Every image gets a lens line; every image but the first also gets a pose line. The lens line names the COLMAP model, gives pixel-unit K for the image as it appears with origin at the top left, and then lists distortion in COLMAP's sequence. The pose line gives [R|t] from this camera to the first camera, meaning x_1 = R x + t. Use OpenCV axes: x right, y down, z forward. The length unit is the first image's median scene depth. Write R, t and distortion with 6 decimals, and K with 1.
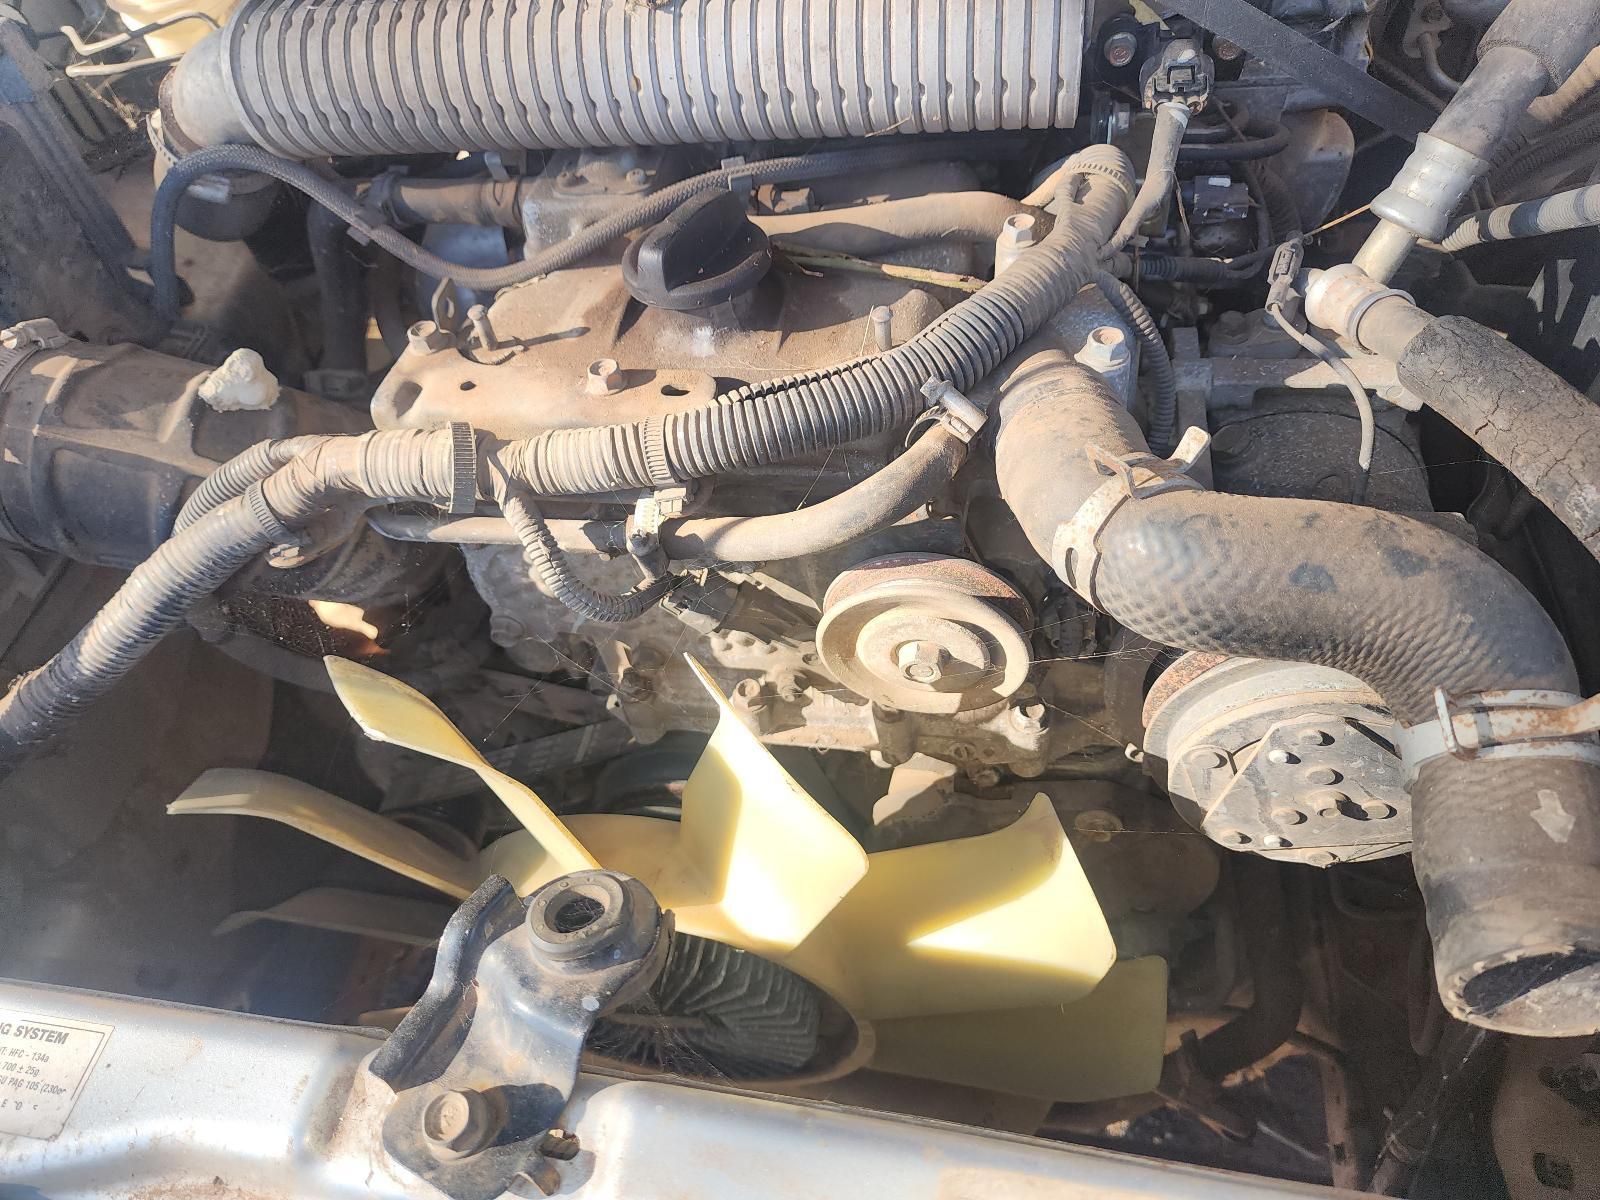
lens RADIAL K [[1094.4, 0, 798.8], [0, 1094.4, 591.7], [0, 0, 1]] dist [0.061833, -0.066537]
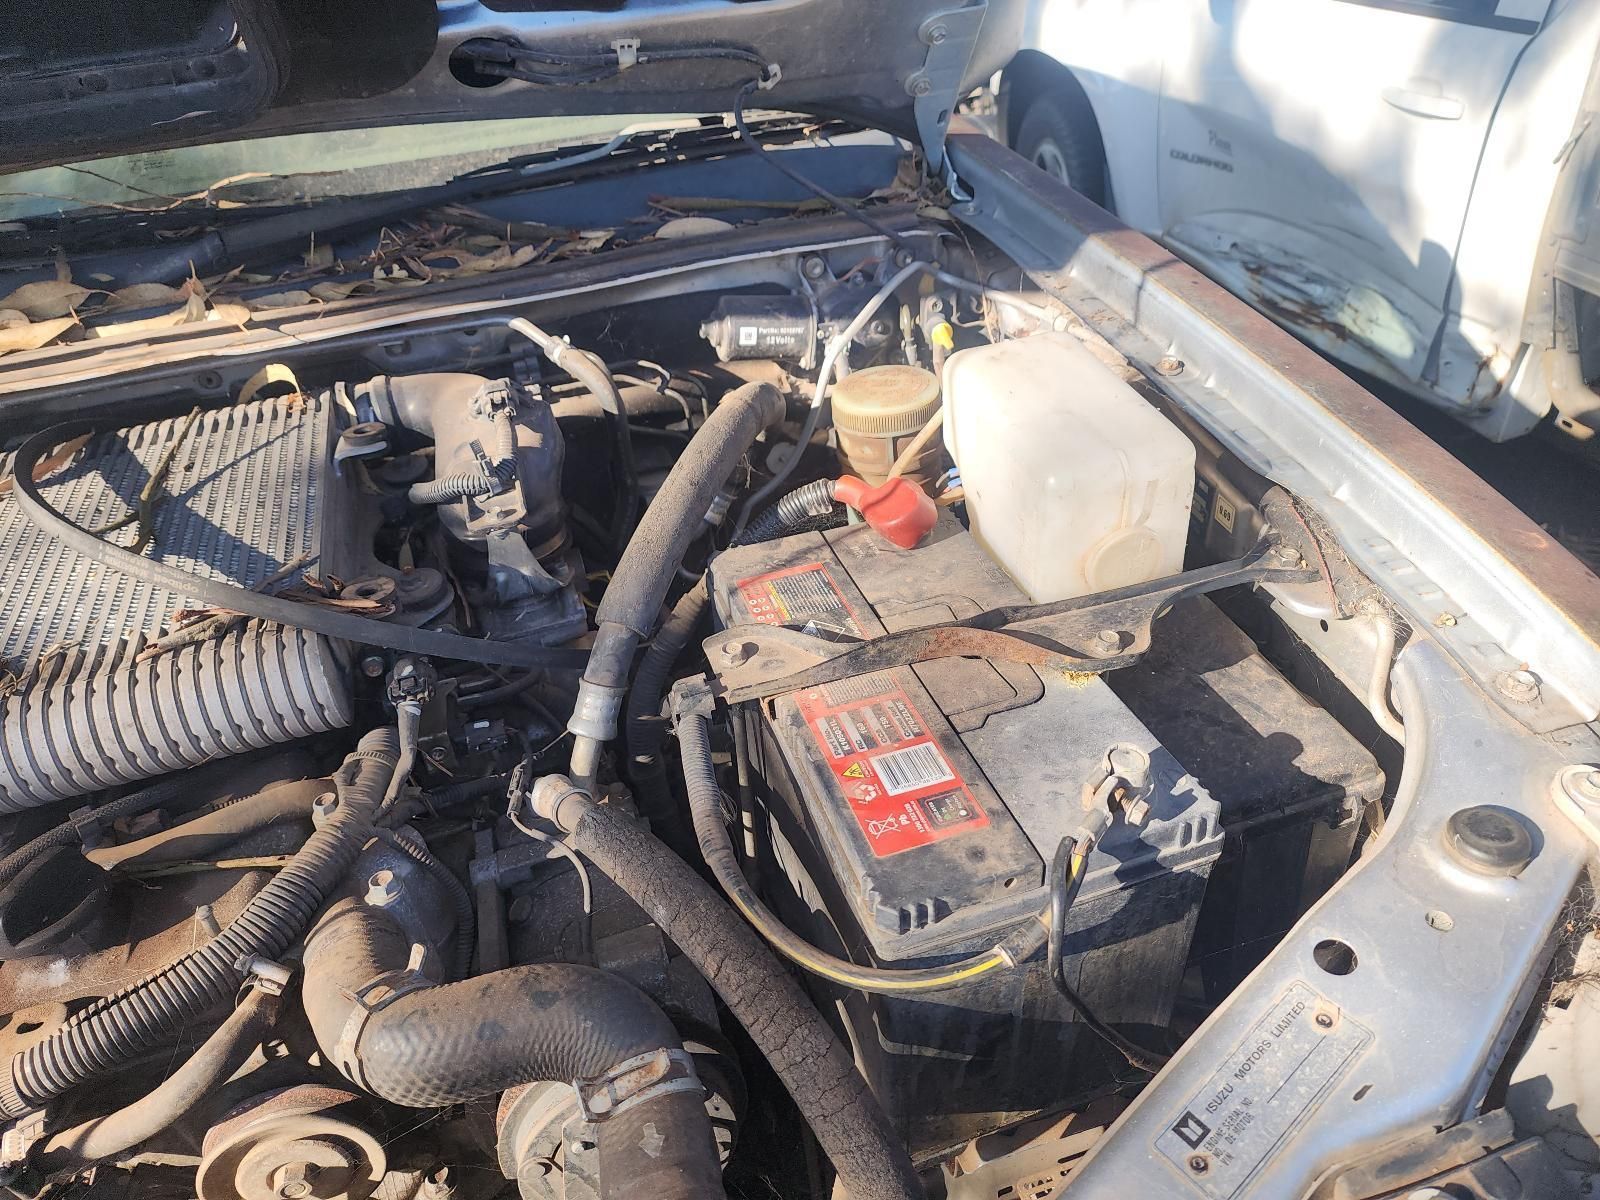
lens RADIAL K [[1094.4, 0, 798.8], [0, 1094.4, 591.7], [0, 0, 1]] dist [0.061833, -0.066537]
pose [[0.901625, -0.214999, 0.375296, 0.298279], [0.332652, 0.899268, -0.284006, 0.012431], [-0.276431, 0.380910, 0.882323, -0.489276]]
